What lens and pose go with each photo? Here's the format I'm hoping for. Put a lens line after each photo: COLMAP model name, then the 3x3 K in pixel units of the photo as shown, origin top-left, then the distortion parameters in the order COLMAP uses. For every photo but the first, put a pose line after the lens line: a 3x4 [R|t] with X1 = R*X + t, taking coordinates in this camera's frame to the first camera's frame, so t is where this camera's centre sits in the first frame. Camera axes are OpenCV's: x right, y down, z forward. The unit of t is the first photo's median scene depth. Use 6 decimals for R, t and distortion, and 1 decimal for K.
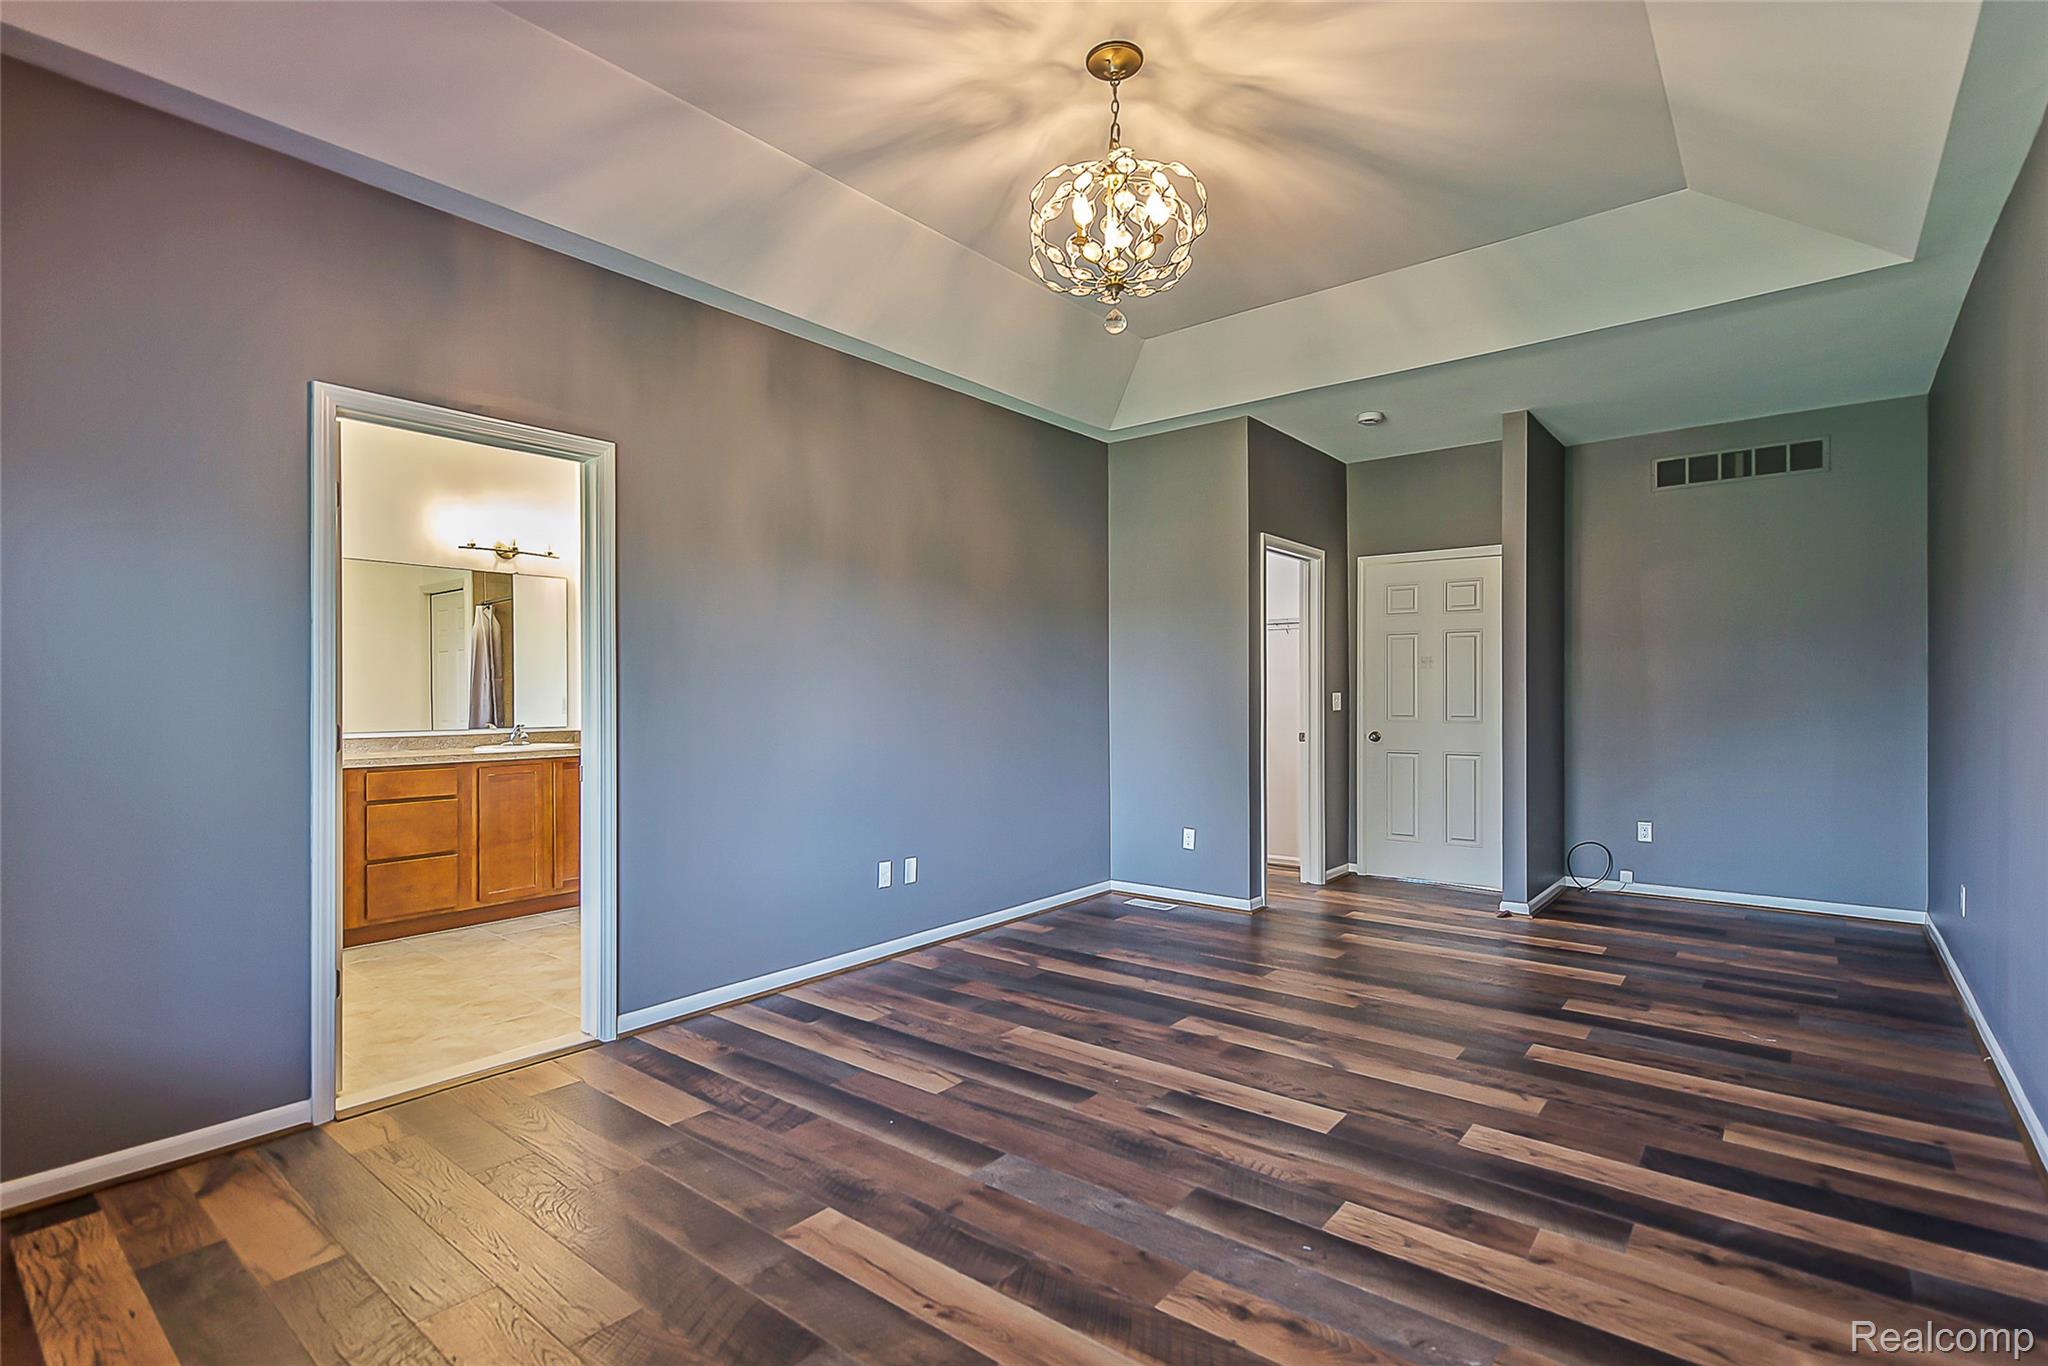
lens RADIAL K [[933.5, 0, 1032.0], [0, 933.5, 697.3], [0, 0, 1]] dist [0.016096, 0.000097]
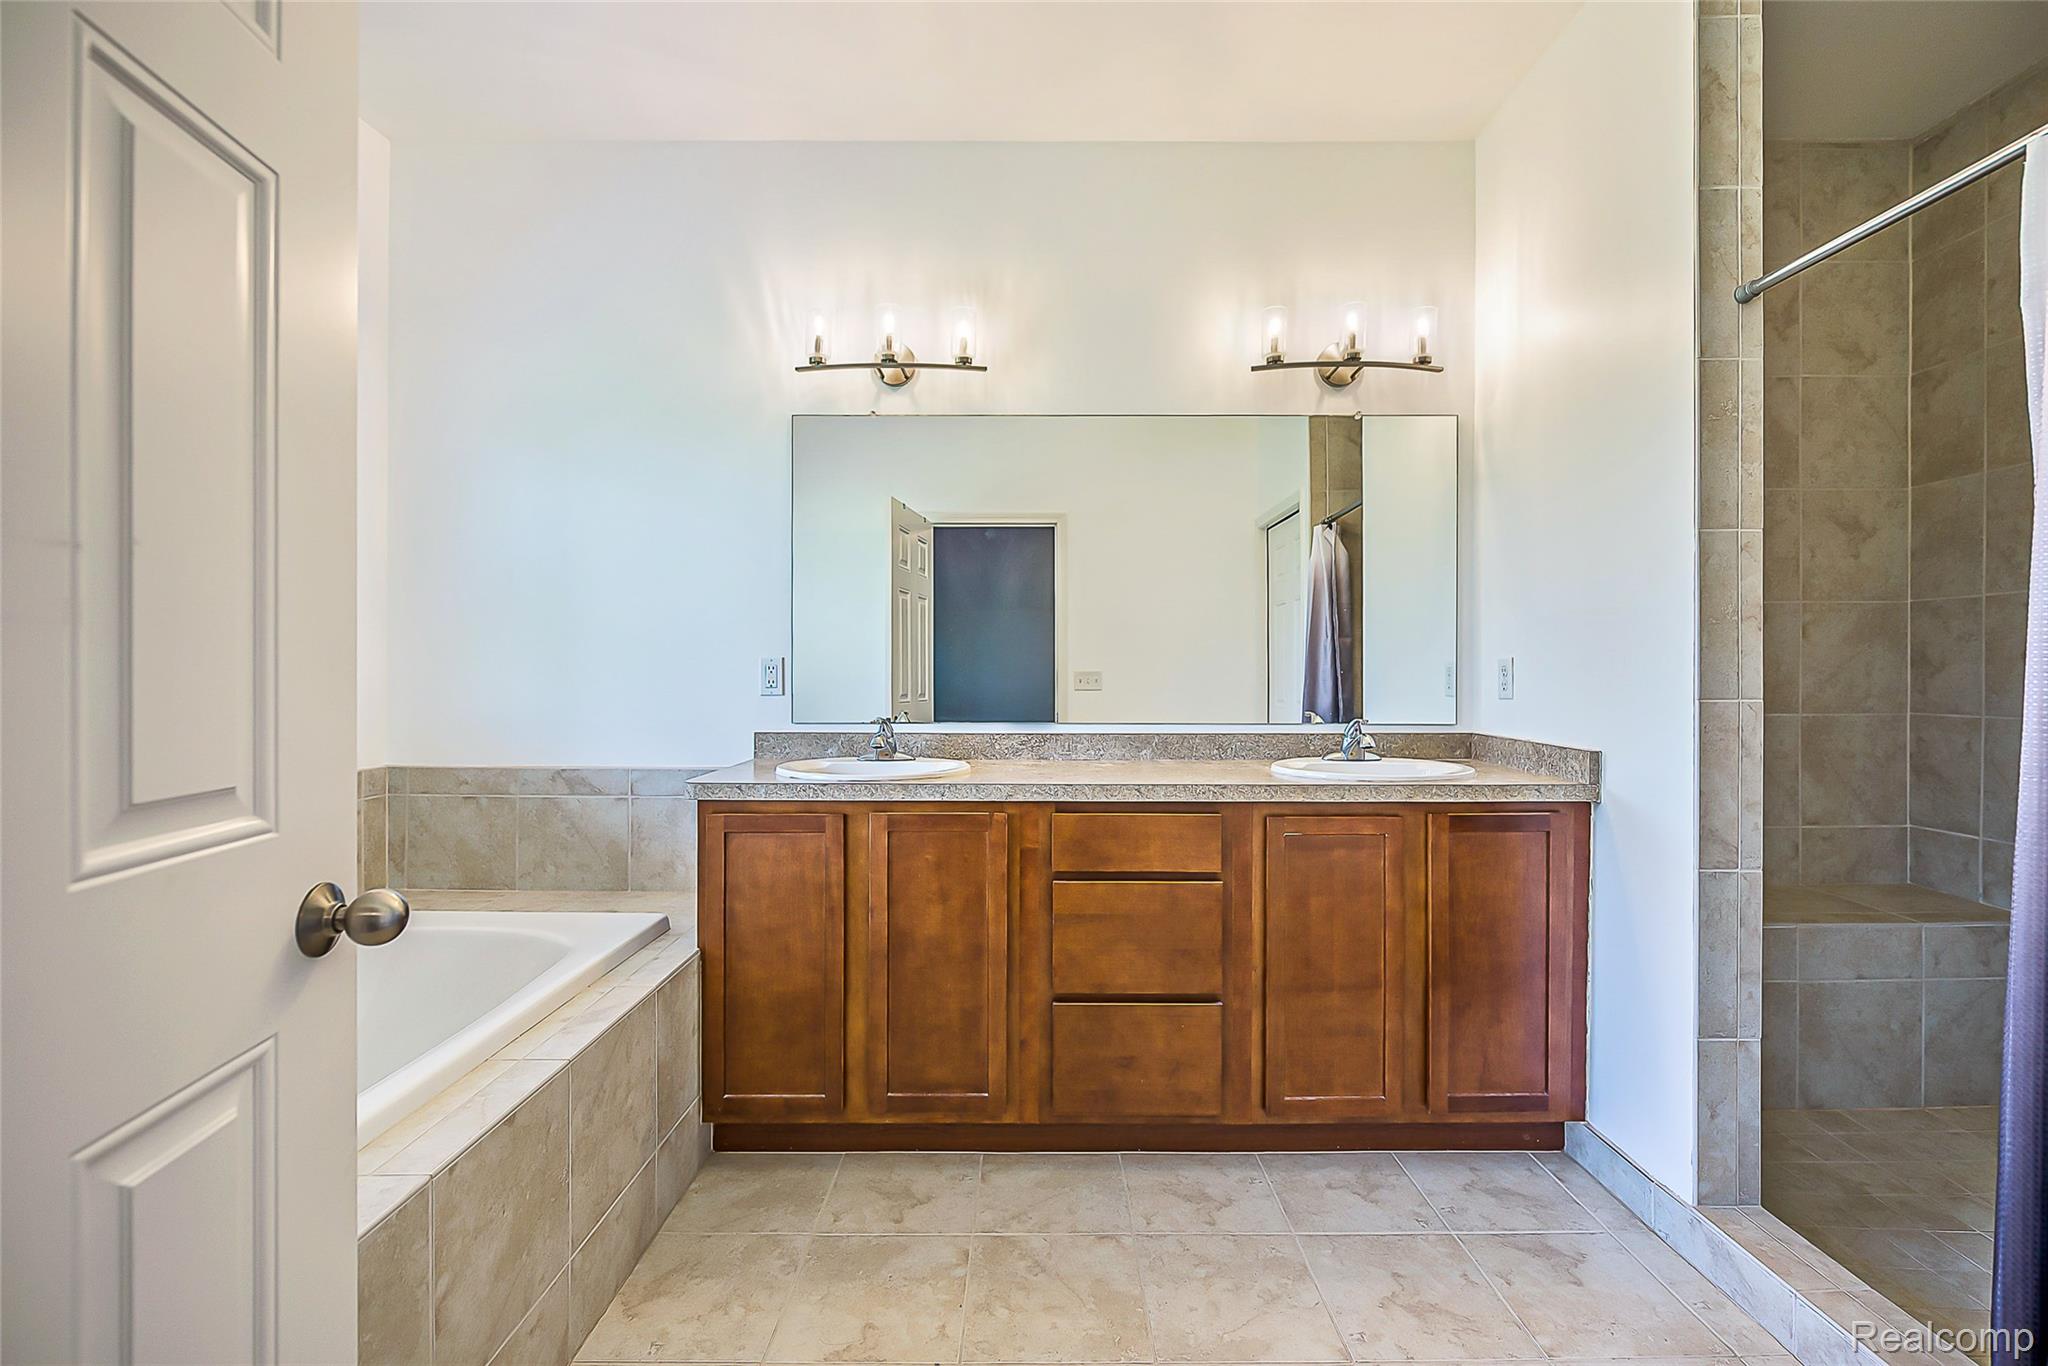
lens RADIAL K [[855.8, 0, 1028.8], [0, 855.8, 676.8], [0, 0, 1]] dist [-0.003532, -0.001704]
pose [[0.611290, 0.004379, -0.791395, -0.326128], [-0.008183, 0.999966, -0.000788, 0.009450], [0.791365, 0.006958, 0.611305, 0.641924]]
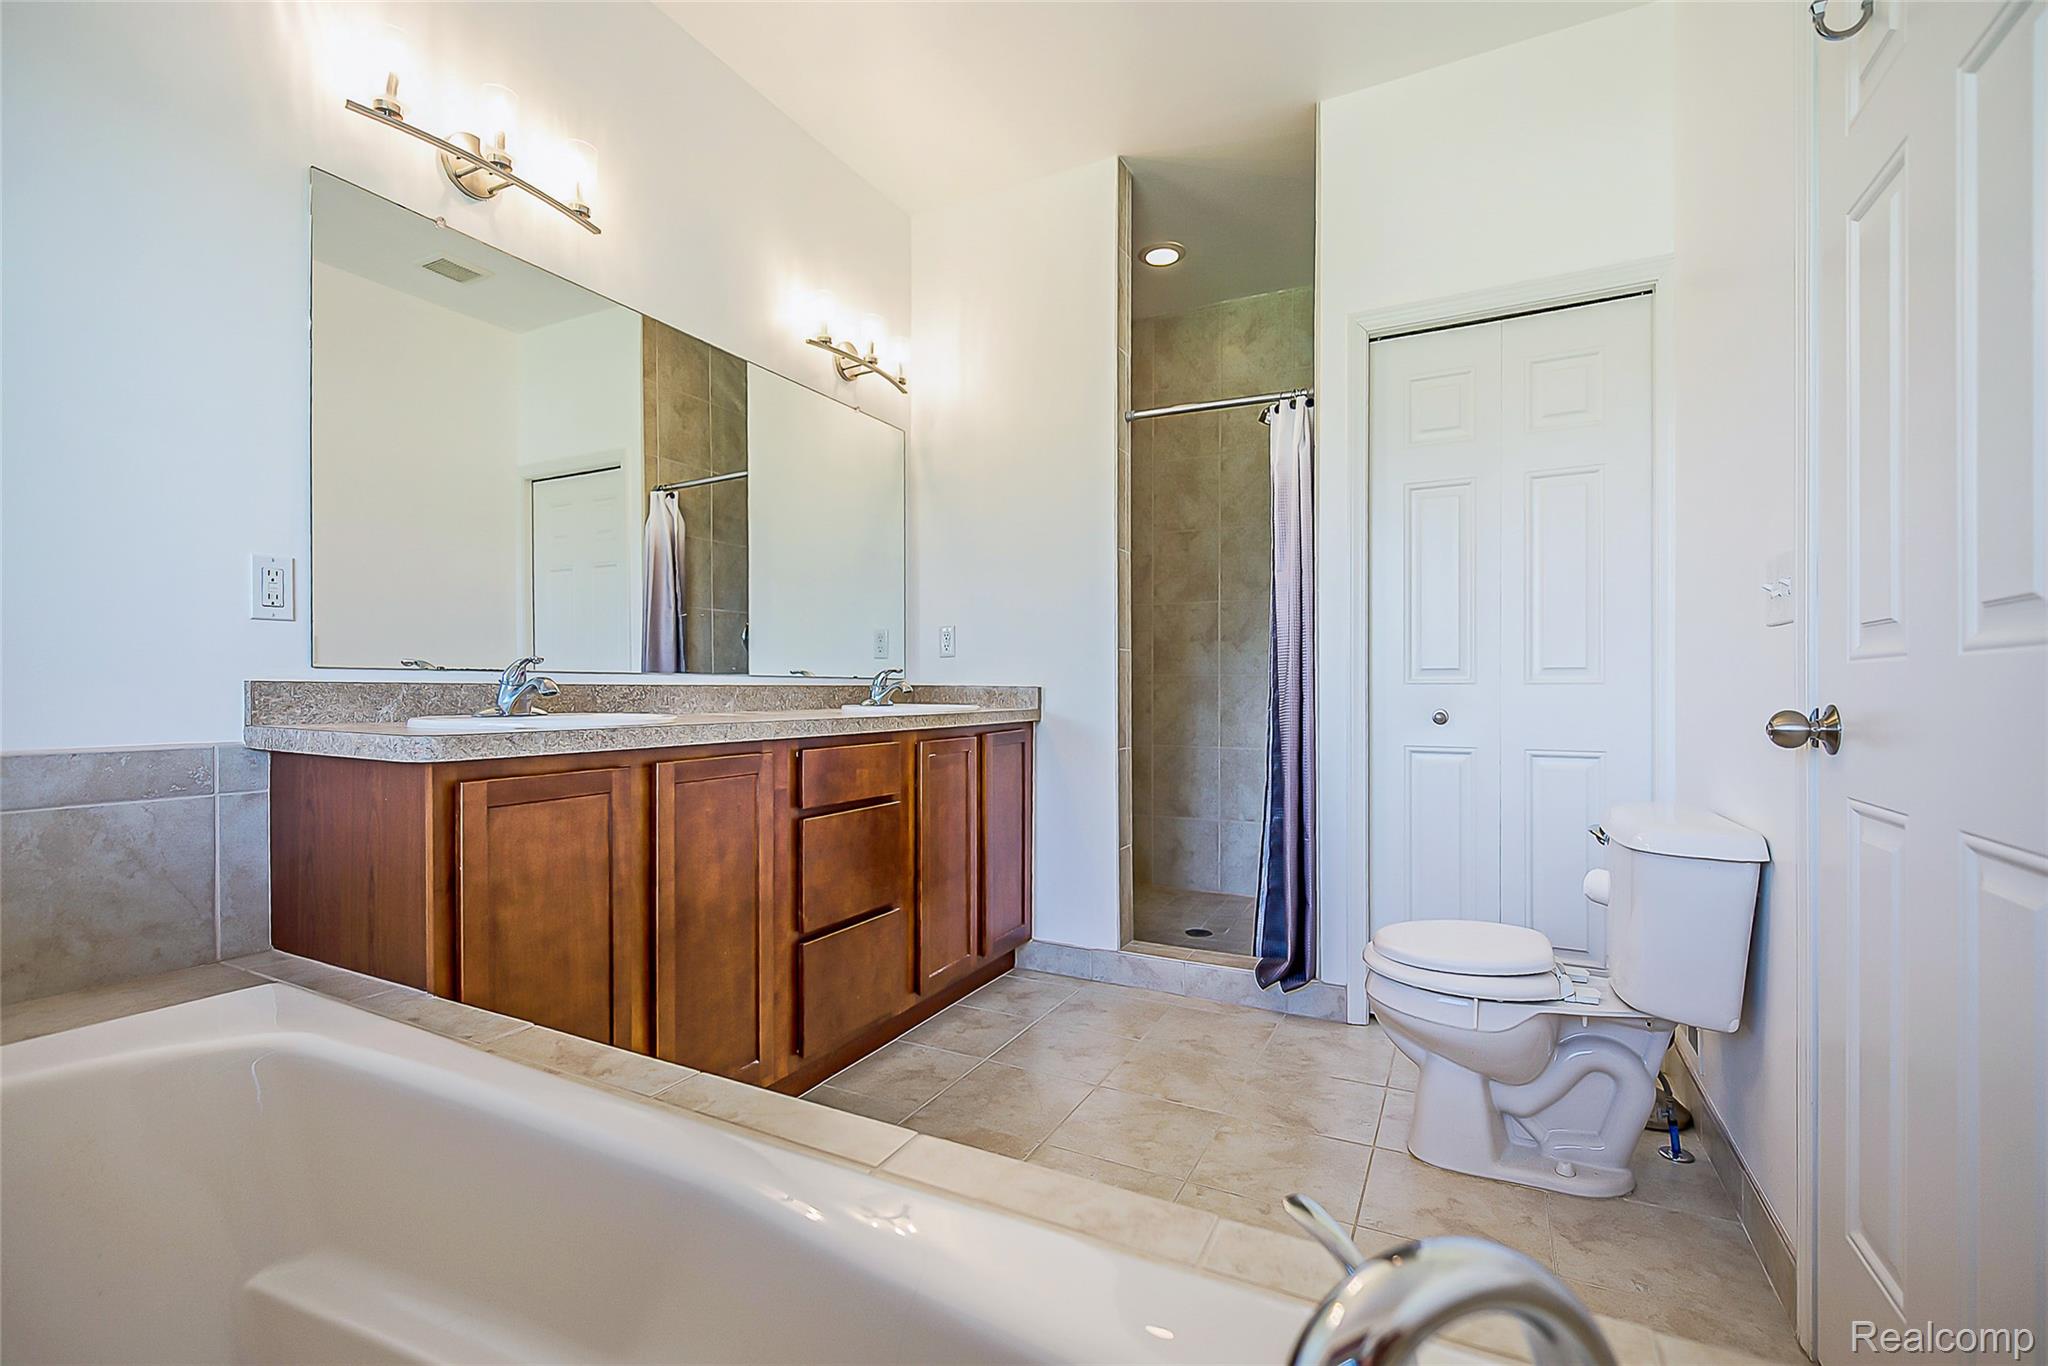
lens RADIAL K [[951.5, 0, 1032.1], [0, 951.5, 698.6], [0, 0, 1]] dist [0.004670, 0.000455]
pose [[0.976893, -0.005172, 0.213667, -0.622598], [0.005331, 0.999986, -0.000172, 0.049502], [-0.213664, 0.001307, 0.976906, 0.450113]]
